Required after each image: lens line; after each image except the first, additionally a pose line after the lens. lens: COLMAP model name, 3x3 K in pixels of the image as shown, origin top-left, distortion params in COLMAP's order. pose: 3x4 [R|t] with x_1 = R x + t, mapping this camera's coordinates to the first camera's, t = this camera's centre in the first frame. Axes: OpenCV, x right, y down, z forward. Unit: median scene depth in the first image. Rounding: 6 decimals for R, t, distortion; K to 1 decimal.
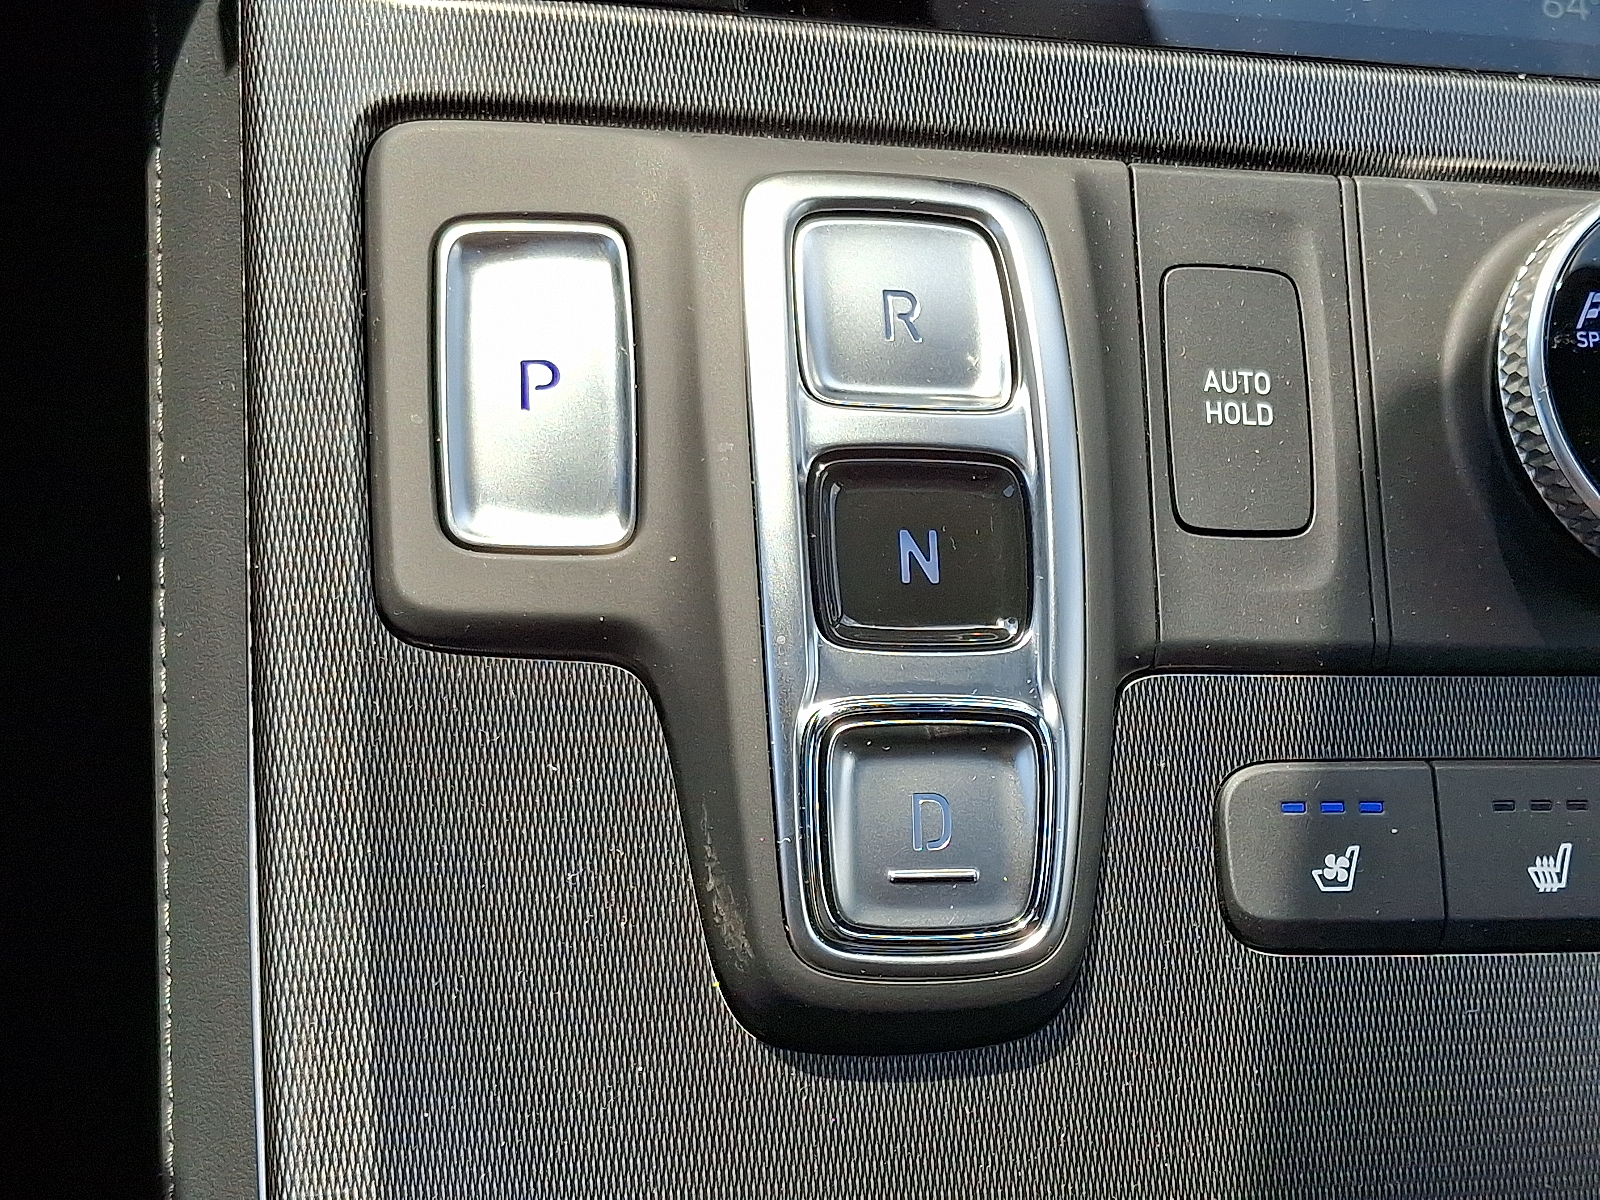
lens RADIAL K [[1211.9, 0, 800.0], [0, 1211.9, 600.0], [0, 0, 1]] dist [0.053100, 0.001162]
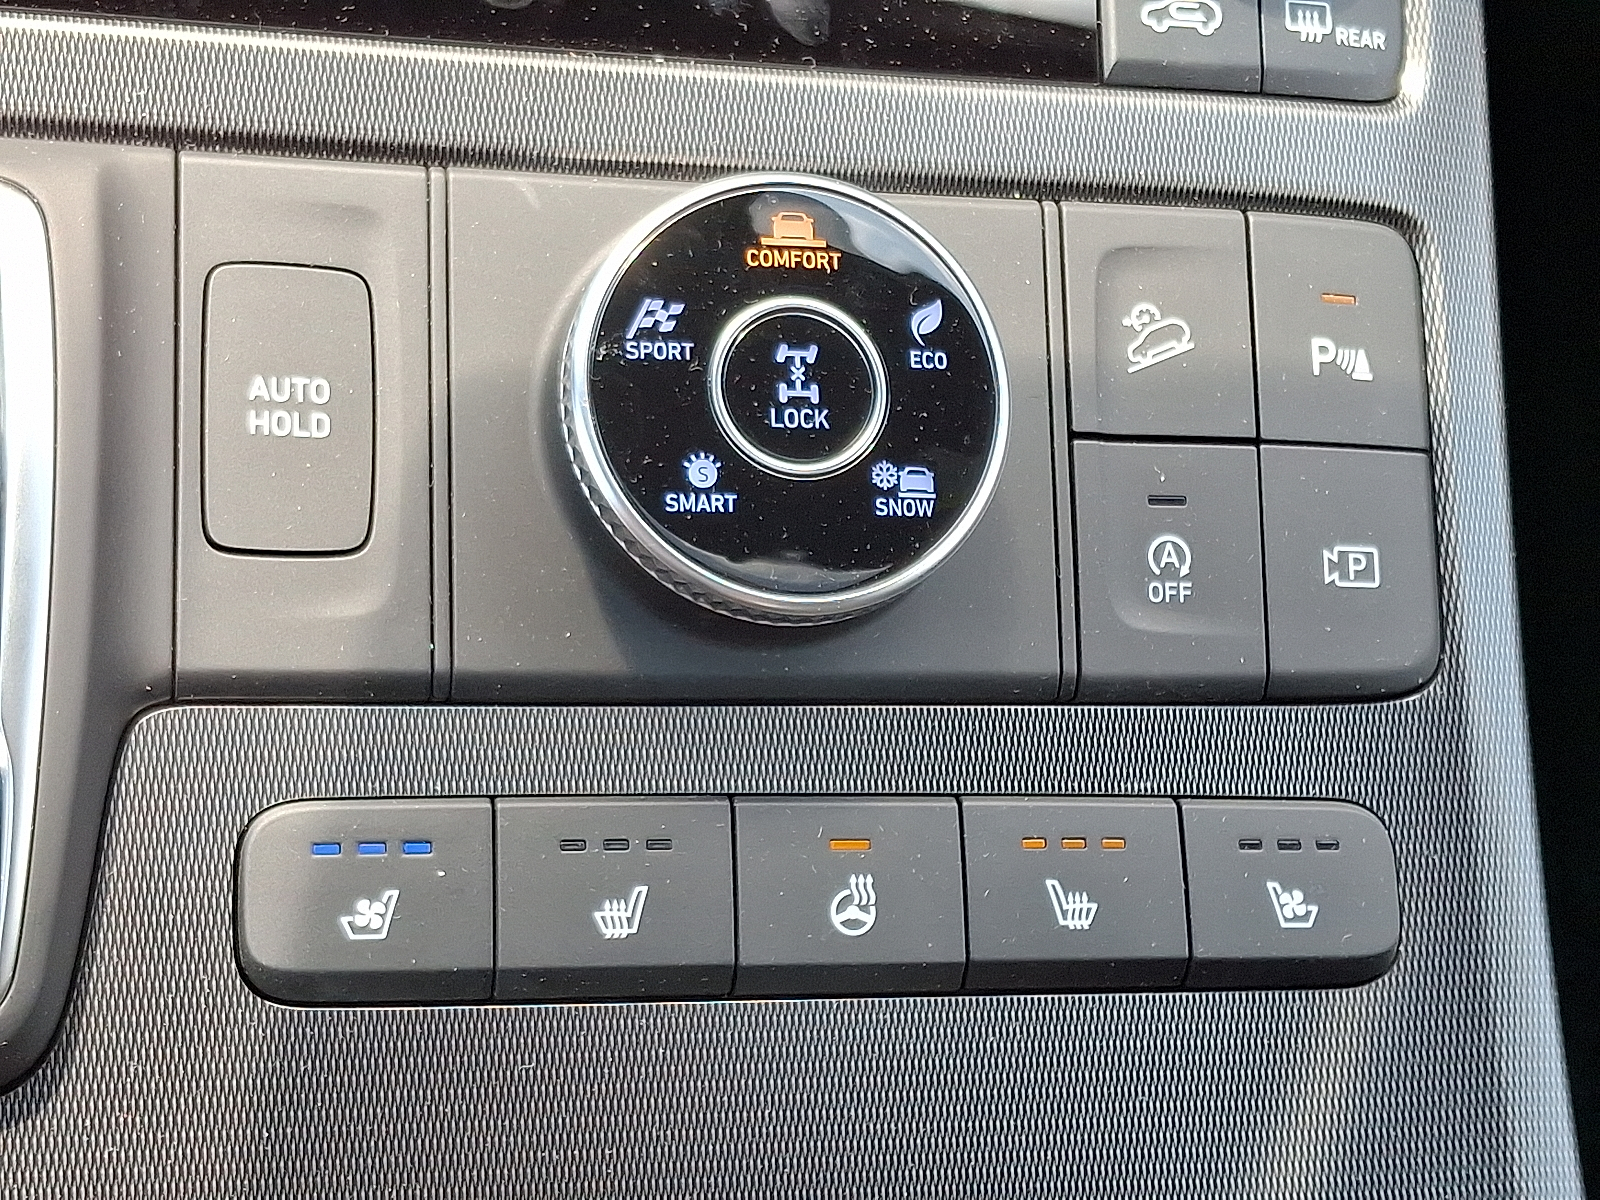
lens RADIAL K [[1152.5, 0, 798.6], [0, 1152.5, 637.5], [0, 0, 1]] dist [0.148502, -0.132970]
pose [[0.998587, 0.006756, -0.052706, 0.791936], [-0.006661, 0.999976, 0.001977, 0.004971], [0.052718, -0.001623, 0.998608, 0.124094]]
